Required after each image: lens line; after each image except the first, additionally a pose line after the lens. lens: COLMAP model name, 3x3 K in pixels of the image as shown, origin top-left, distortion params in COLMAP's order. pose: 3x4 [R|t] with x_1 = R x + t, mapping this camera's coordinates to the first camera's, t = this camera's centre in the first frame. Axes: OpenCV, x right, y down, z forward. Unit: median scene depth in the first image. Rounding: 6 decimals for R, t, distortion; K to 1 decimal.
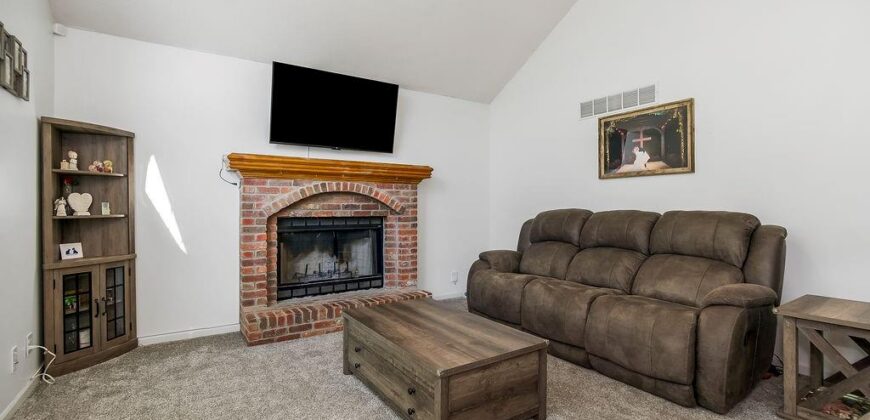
lens RADIAL K [[400.9, 0, 443.3], [0, 400.9, 212.9], [0, 0, 1]] dist [-0.002362, 0.000231]
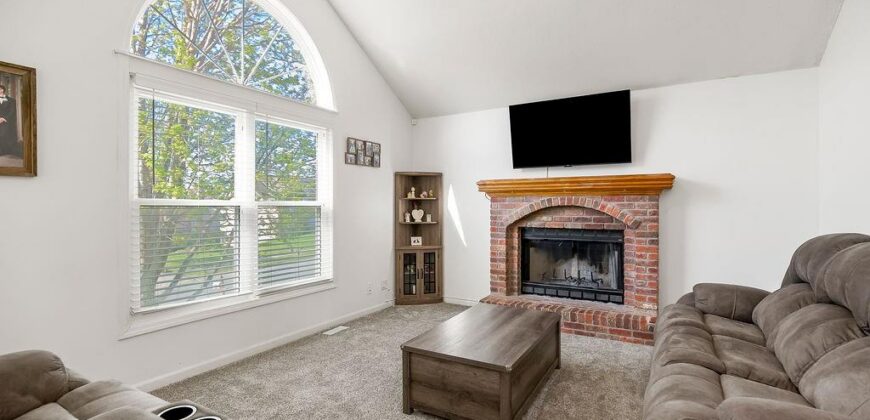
lens RADIAL K [[400.9, 0, 443.3], [0, 400.9, 212.9], [0, 0, 1]] dist [-0.002362, 0.000231]
pose [[0.435542, 0.012095, -0.900087, 0.595208], [-0.014179, 0.999878, 0.006575, -0.036780], [0.900057, 0.009899, 0.435660, 0.230177]]
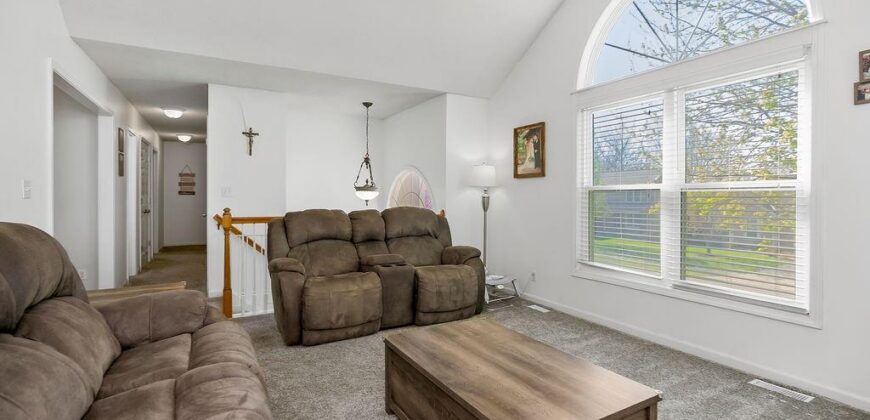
lens RADIAL K [[400.9, 0, 443.3], [0, 400.9, 212.9], [0, 0, 1]] dist [-0.002362, 0.000231]
pose [[-0.996989, -0.006133, 0.077295, 0.013413], [-0.002045, 0.998600, 0.052857, -0.034539], [-0.077511, 0.052540, -0.995606, 1.117191]]
